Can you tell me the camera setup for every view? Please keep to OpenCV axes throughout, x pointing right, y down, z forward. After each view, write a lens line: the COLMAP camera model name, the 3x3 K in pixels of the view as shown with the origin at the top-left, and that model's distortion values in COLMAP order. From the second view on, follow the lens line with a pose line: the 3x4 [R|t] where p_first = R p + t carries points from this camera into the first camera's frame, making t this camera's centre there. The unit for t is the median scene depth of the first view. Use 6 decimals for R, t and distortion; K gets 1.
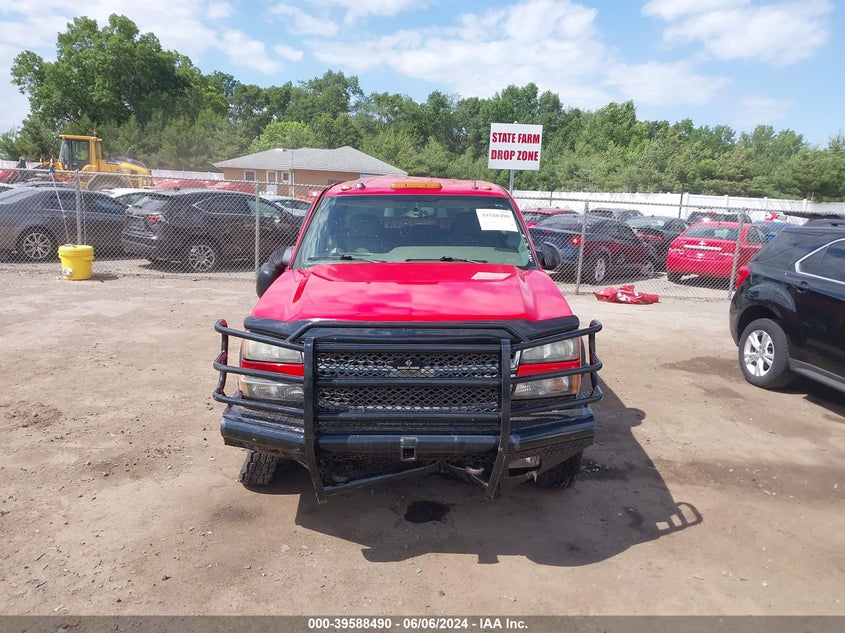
lens RADIAL K [[650.1, 0, 422.2], [0, 650.1, 304.8], [0, 0, 1]] dist [-0.002007, -0.002131]
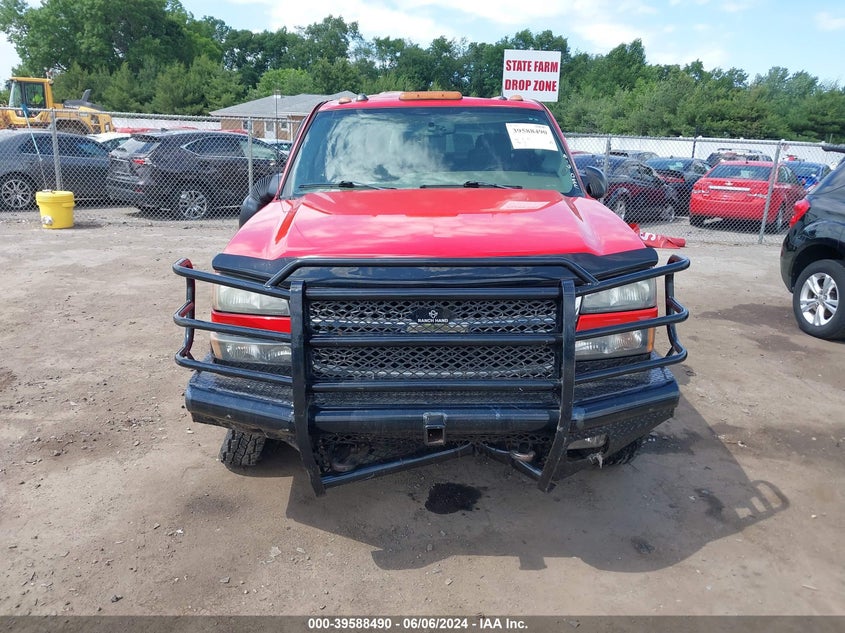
lens RADIAL K [[617.2, 0, 422.5], [0, 617.2, 316.5], [0, 0, 1]] dist [0.004749, 0.002208]
pose [[0.999952, -0.009794, 0.000336, -0.026317], [0.009722, 0.995690, 0.092236, 0.022124], [-0.001238, -0.092228, 0.995737, 0.239631]]
